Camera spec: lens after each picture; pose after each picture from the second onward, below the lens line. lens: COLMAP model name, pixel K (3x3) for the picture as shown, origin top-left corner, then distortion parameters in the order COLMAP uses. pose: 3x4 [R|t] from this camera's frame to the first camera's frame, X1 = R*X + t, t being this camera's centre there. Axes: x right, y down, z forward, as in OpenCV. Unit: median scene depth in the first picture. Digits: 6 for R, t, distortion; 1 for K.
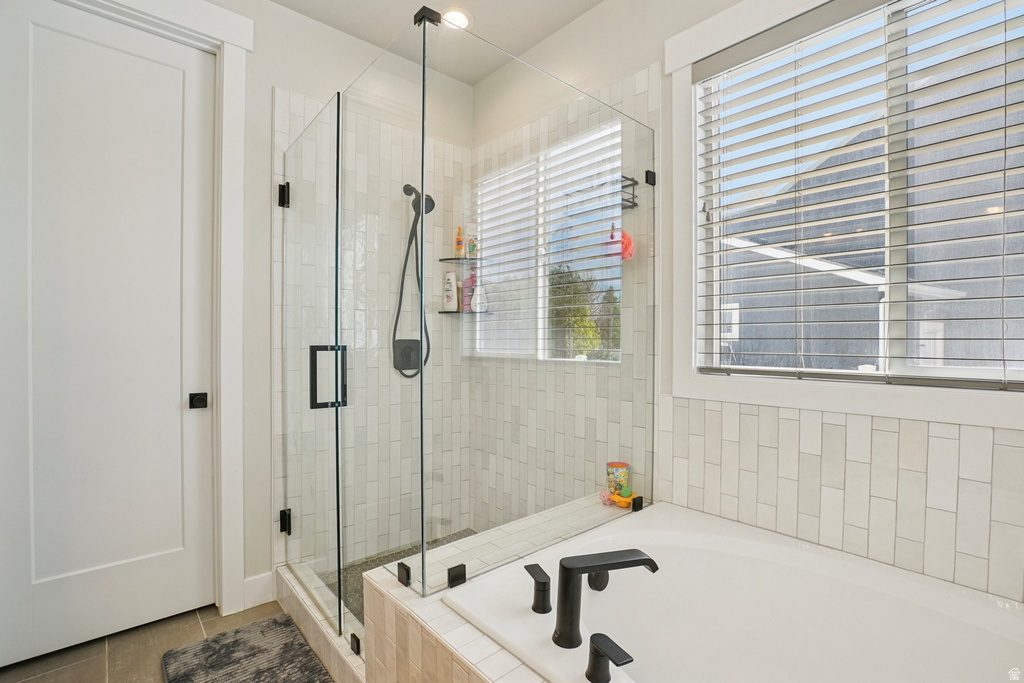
lens RADIAL K [[473.9, 0, 527.3], [0, 473.9, 345.4], [0, 0, 1]] dist [-0.044132, 0.014273]
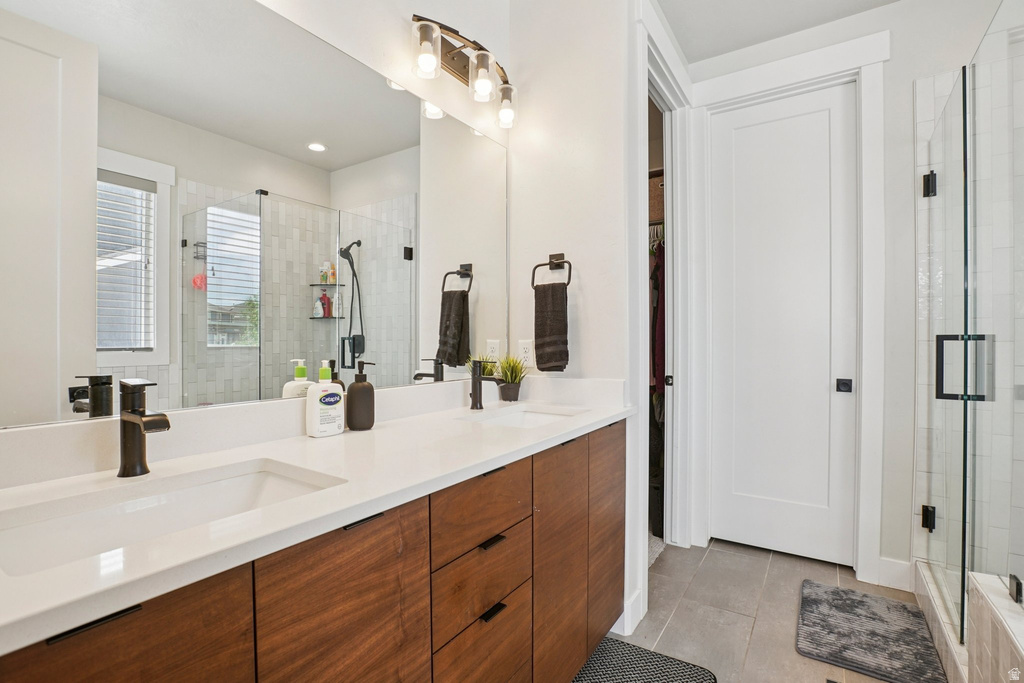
lens RADIAL K [[473.9, 0, 510.0], [0, 473.9, 341.1], [0, 0, 1]] dist [-0.044132, 0.014273]
pose [[0.242324, -0.000385, -0.970195, 0.222829], [-0.010131, 0.999944, -0.002927, 0.020901], [0.970142, 0.010538, 0.242307, -0.093306]]
